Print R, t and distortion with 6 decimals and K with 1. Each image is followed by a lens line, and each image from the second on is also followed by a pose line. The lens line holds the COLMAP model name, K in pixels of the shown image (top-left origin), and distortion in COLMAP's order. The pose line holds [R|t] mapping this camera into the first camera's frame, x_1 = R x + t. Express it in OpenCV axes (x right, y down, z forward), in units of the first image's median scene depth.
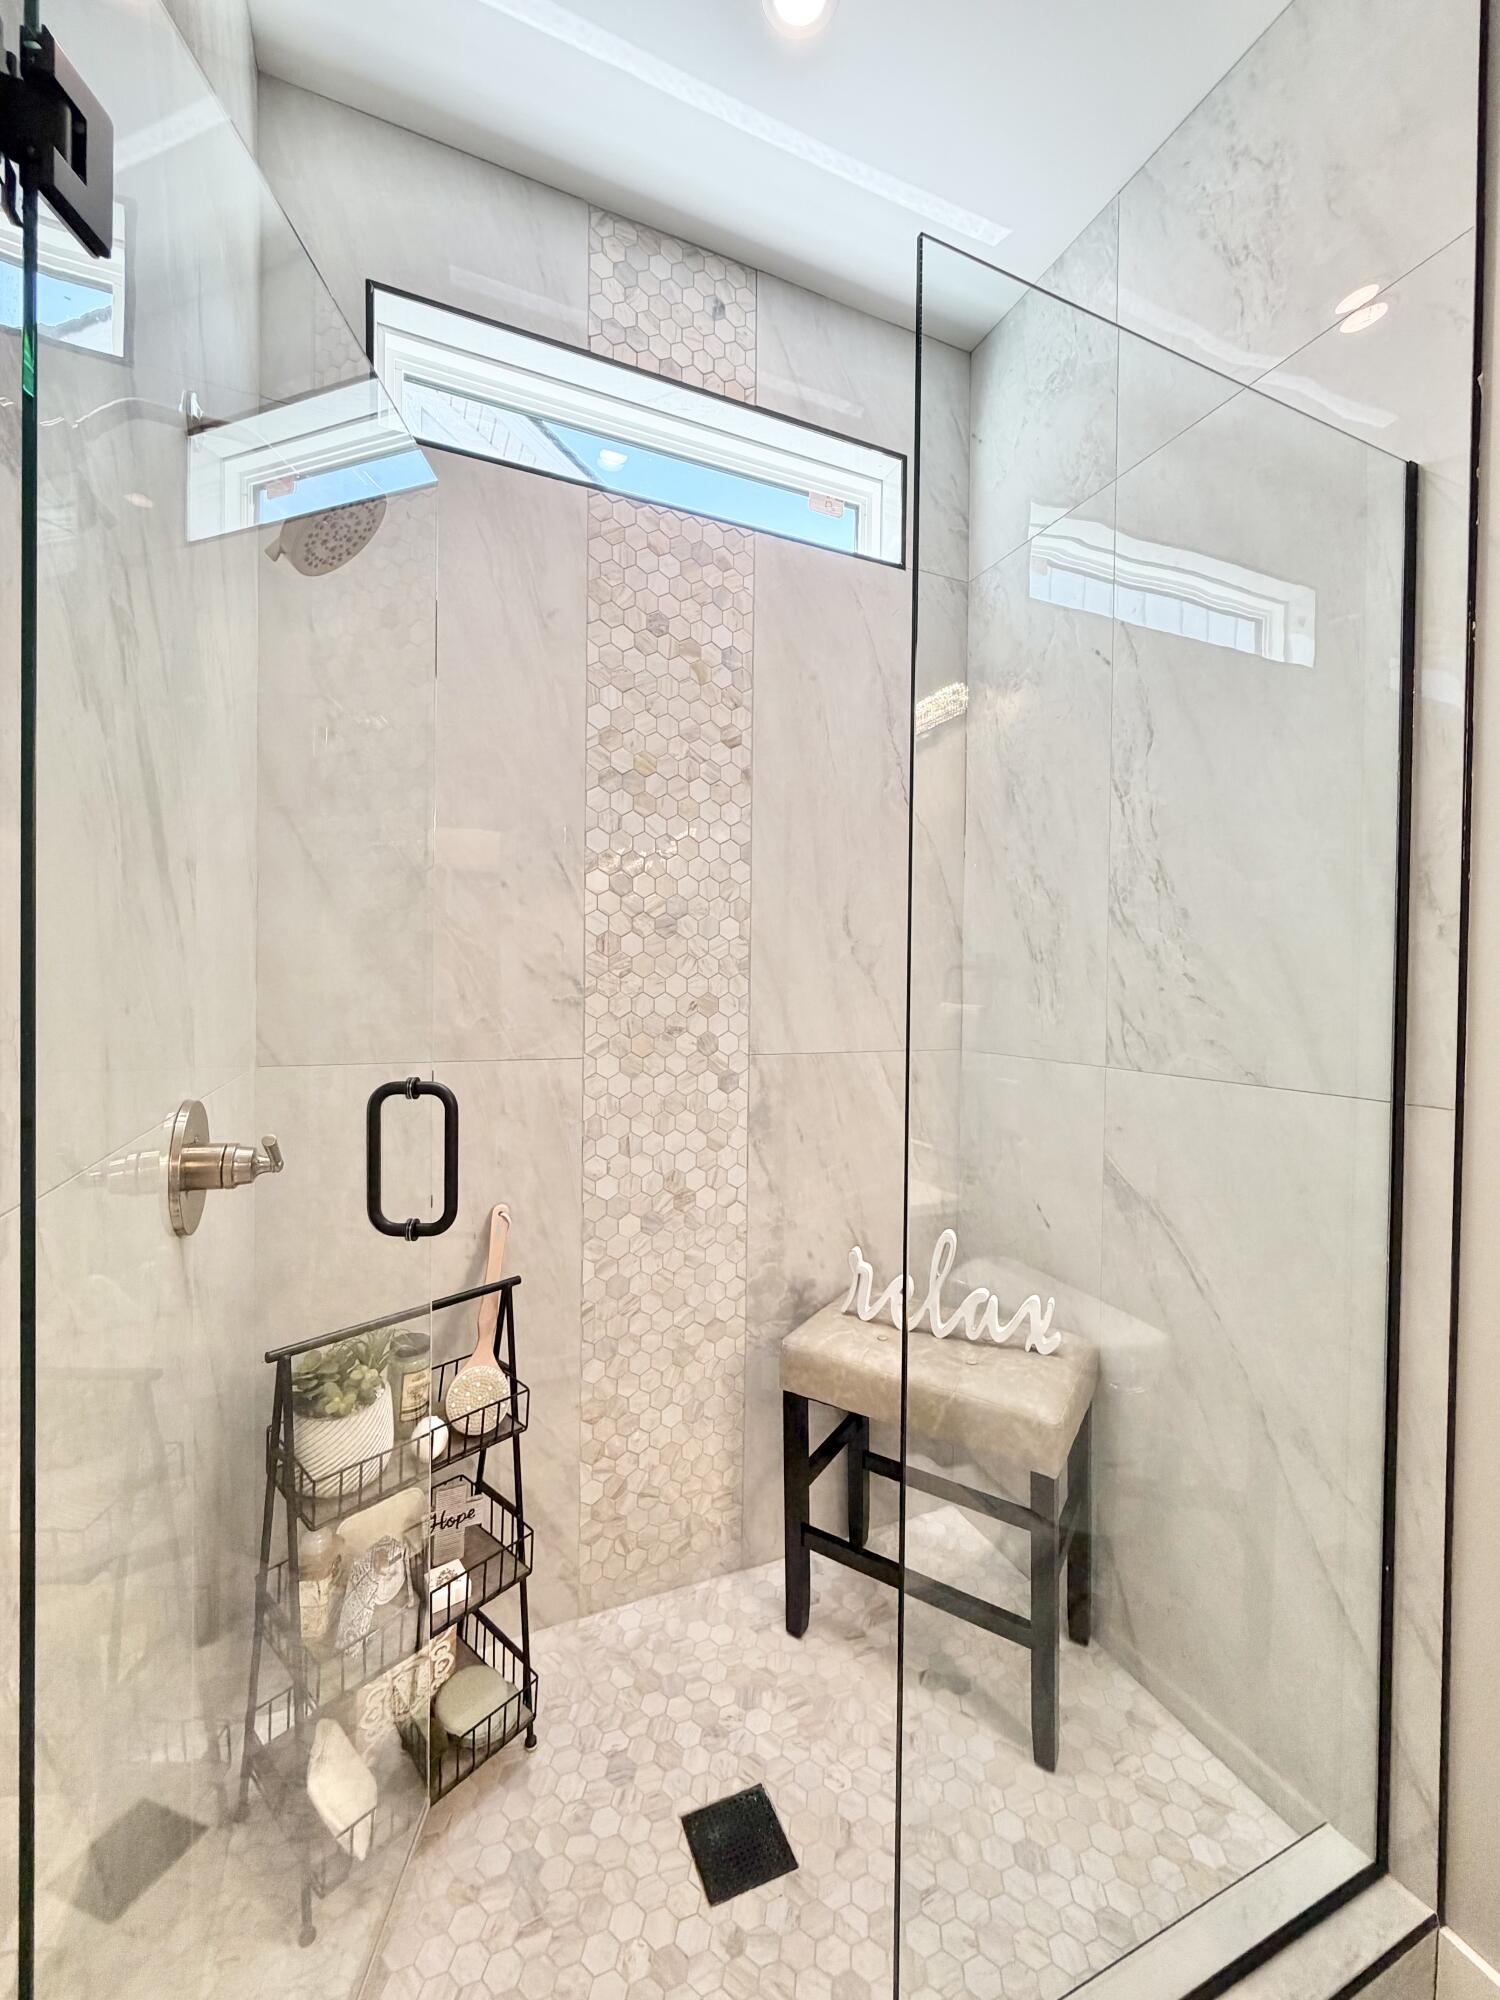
lens RADIAL K [[794.9, 0, 750.0], [0, 794.9, 1000.0], [0, 0, 1]] dist [-0.000002, -0.000599]
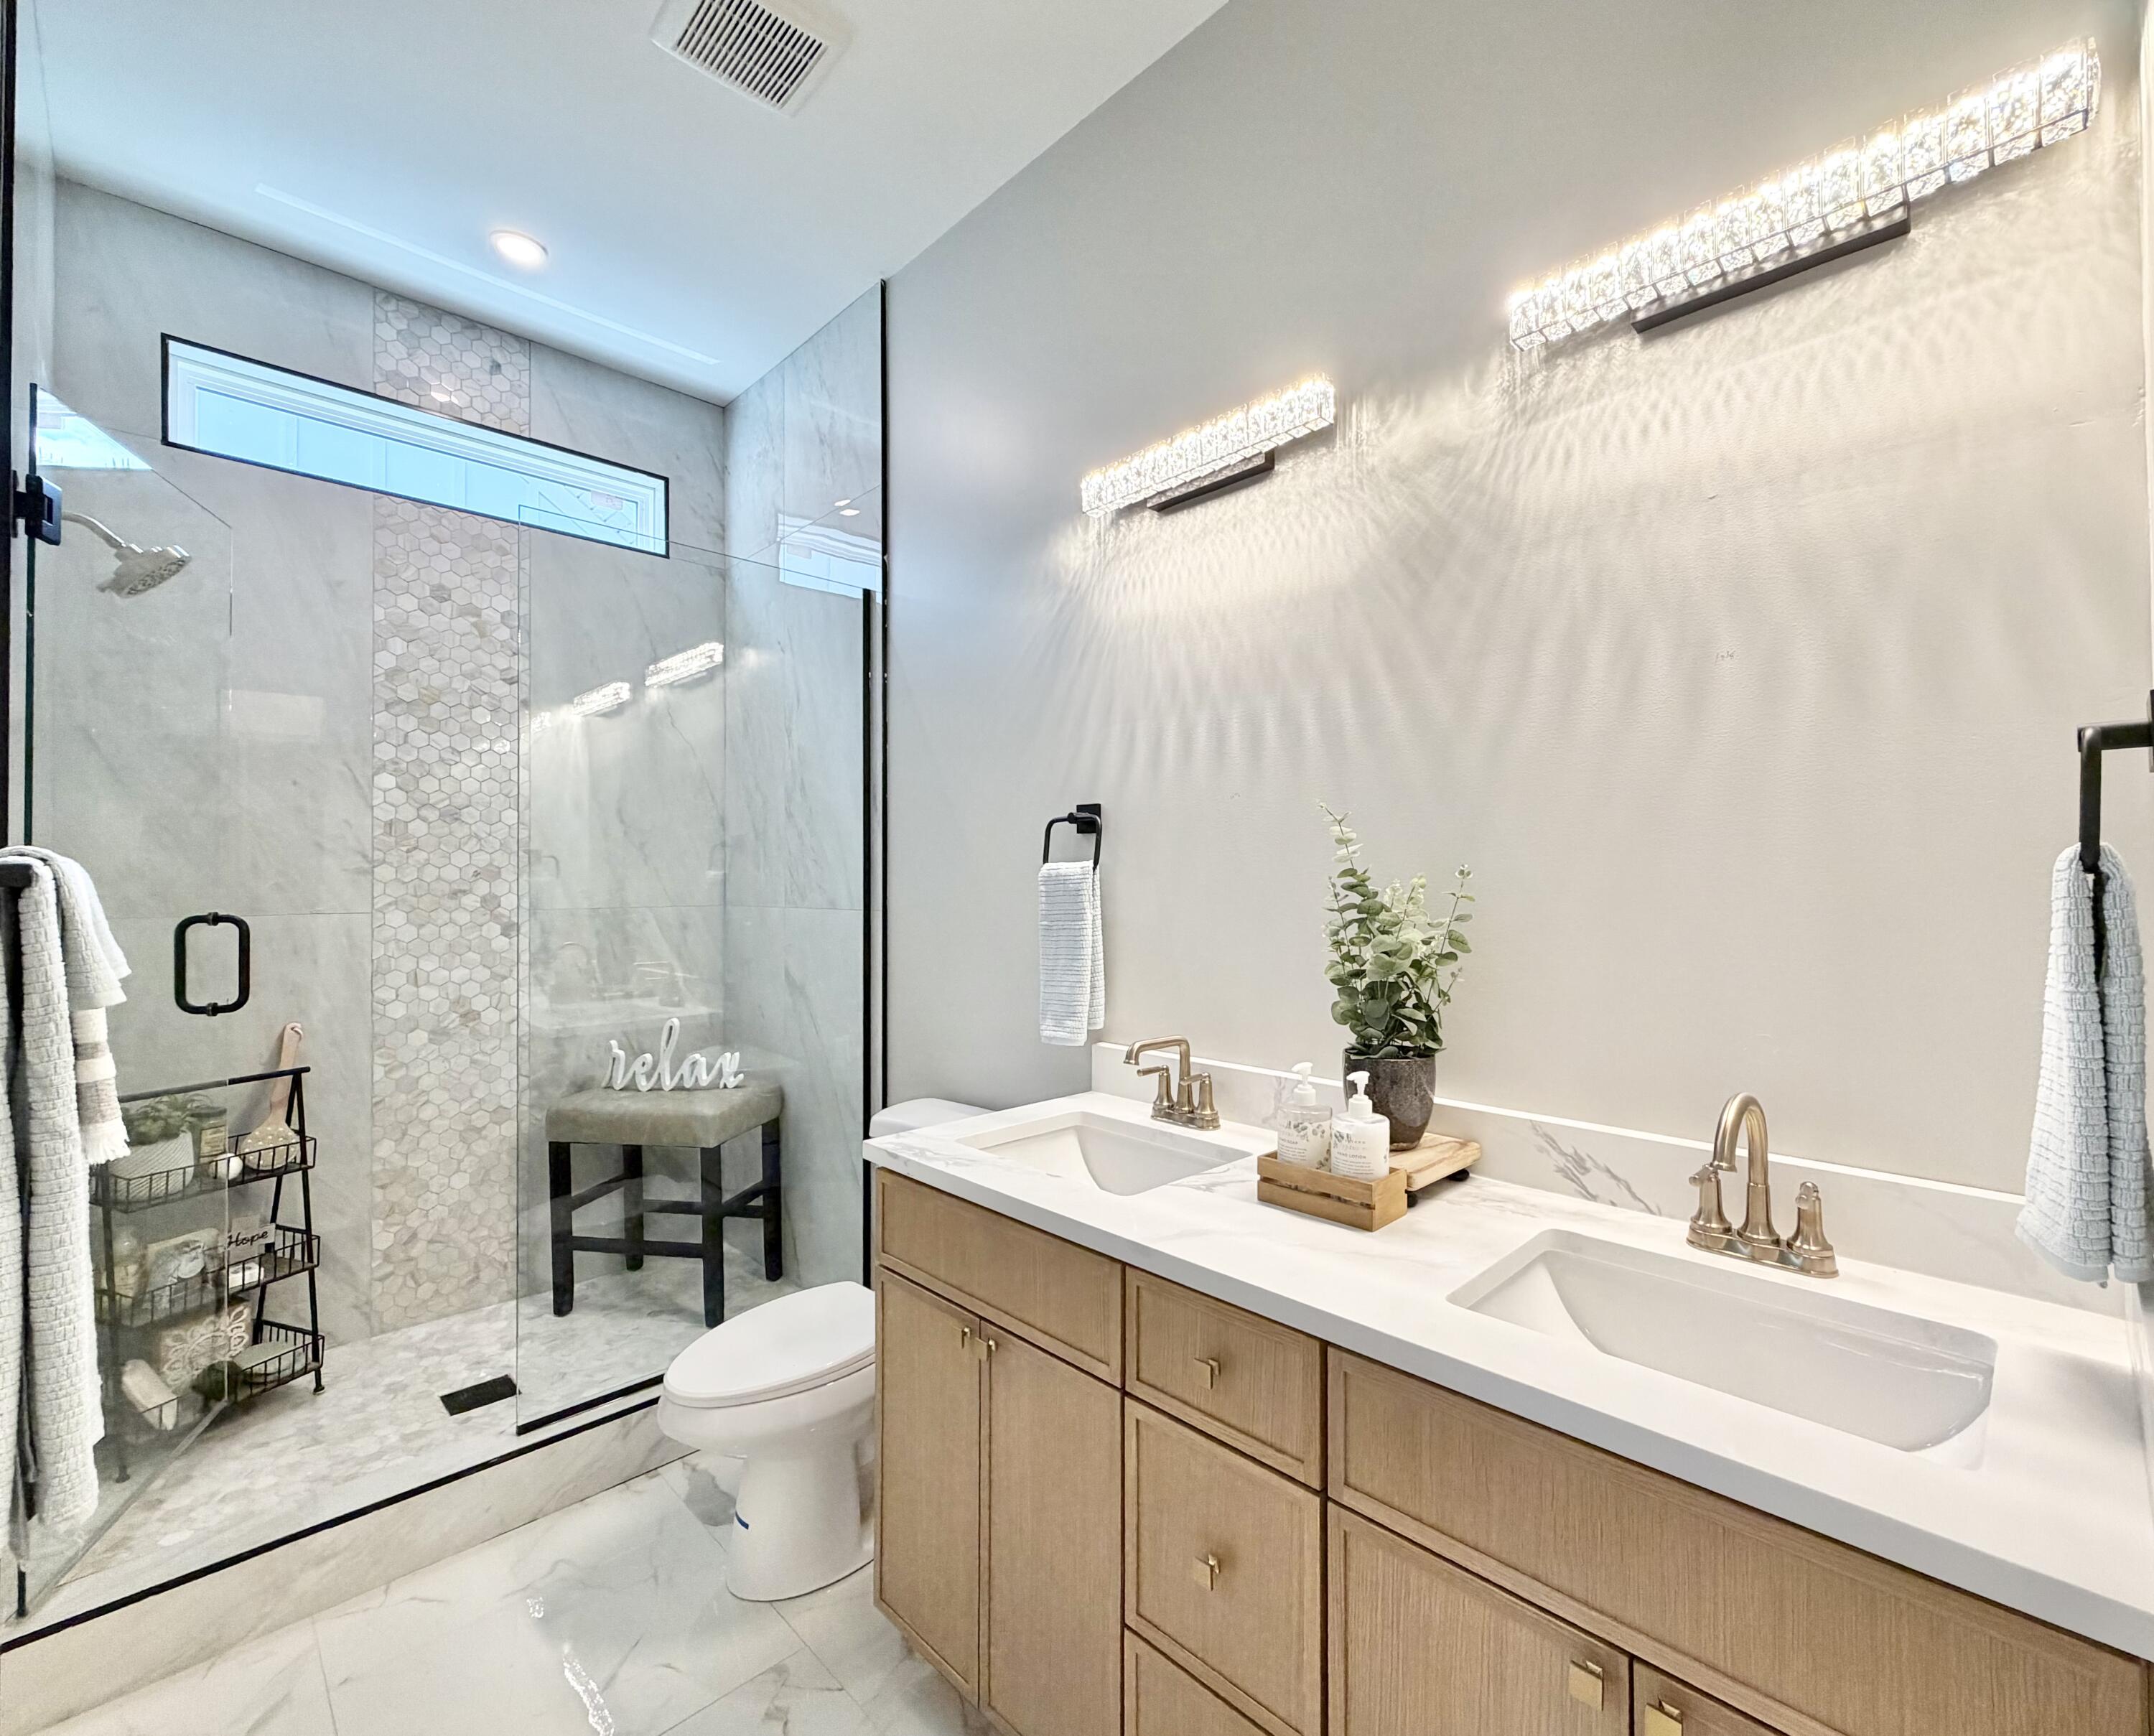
lens RADIAL K [[871.8, 0, 1081.4], [0, 871.8, 866.0], [0, 0, 1]] dist [-0.002354, 0.000643]
pose [[0.919713, -0.014033, 0.392340, 0.305678], [0.024978, 0.999428, -0.022808, 0.056137], [-0.391795, 0.030776, 0.919538, -0.797616]]
